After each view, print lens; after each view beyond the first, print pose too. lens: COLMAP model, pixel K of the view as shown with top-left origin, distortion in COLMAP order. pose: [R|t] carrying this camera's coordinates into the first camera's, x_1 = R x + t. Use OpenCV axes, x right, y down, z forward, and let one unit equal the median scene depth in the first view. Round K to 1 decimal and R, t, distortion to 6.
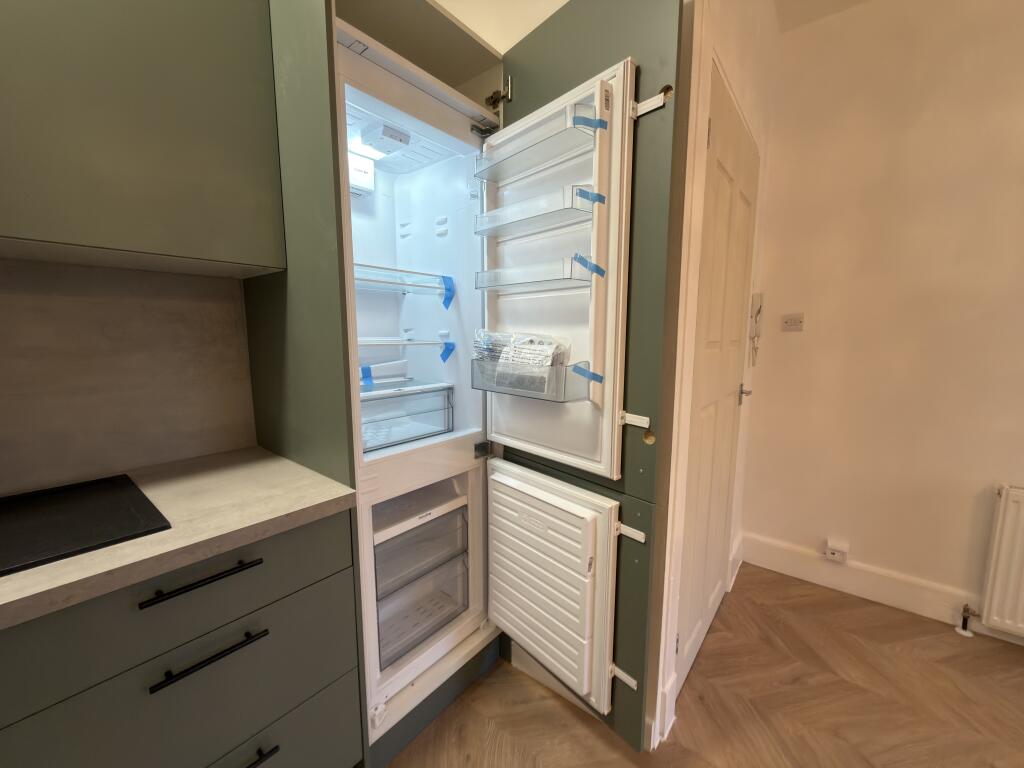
lens RADIAL K [[411.9, 0, 517.0], [0, 411.9, 389.1], [0, 0, 1]] dist [0.000271, -0.000056]
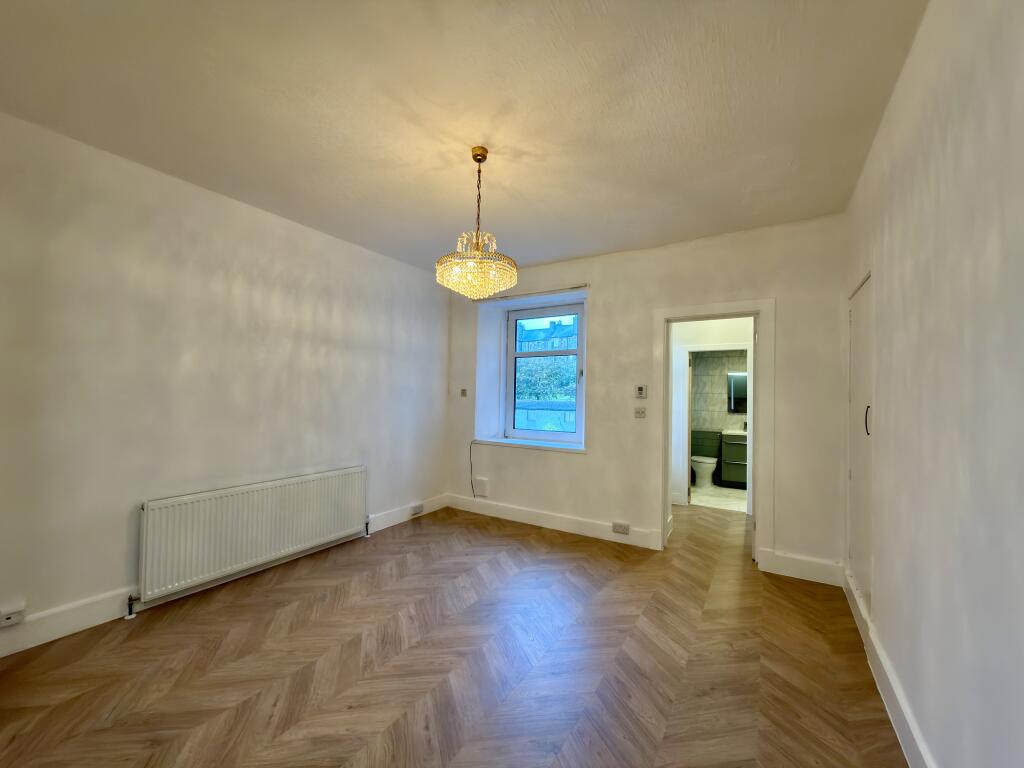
lens RADIAL K [[408.5, 0, 514.1], [0, 408.5, 386.3], [0, 0, 1]] dist [0.000573, -0.000140]
pose [[-0.123497, 0.025017, 0.992030, -0.458165], [0.114810, 0.993329, -0.010757, -0.013452], [-0.985681, 0.112567, -0.125545, -0.183116]]
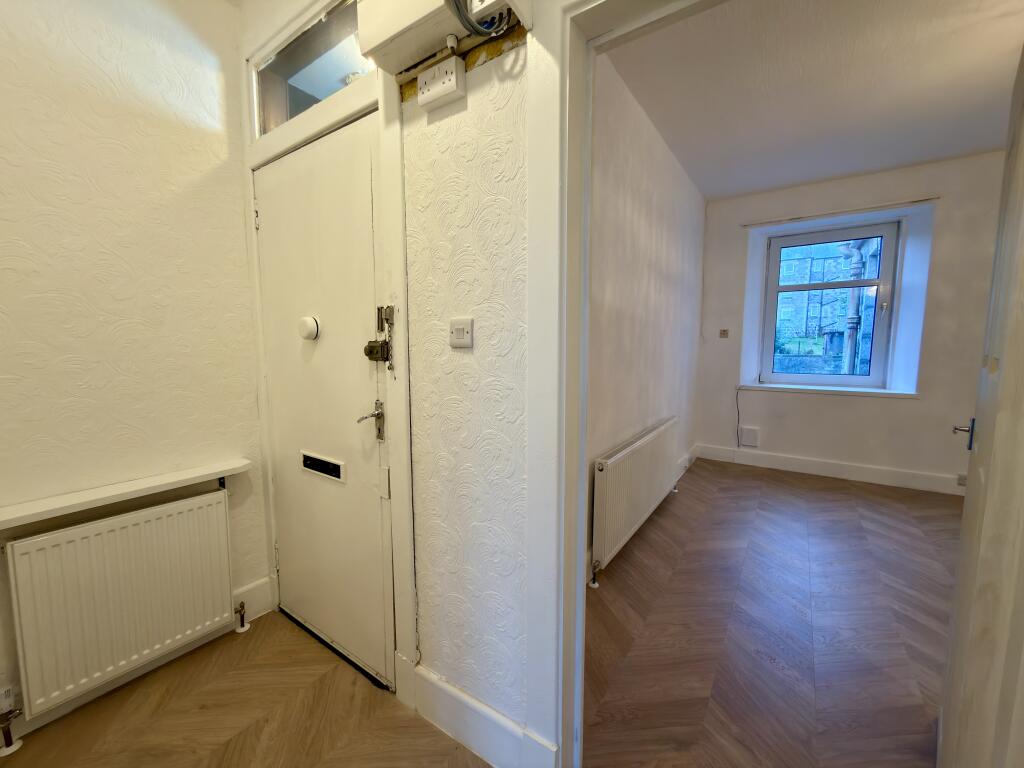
lens RADIAL K [[408.5, 0, 514.1], [0, 408.5, 386.3], [0, 0, 1]] dist [0.000573, -0.000140]
pose [[-0.072457, -0.102658, 0.992074, -0.064147], [0.139654, 0.983845, 0.112006, -0.181252], [-0.987546, 0.146663, -0.056950, 1.259968]]
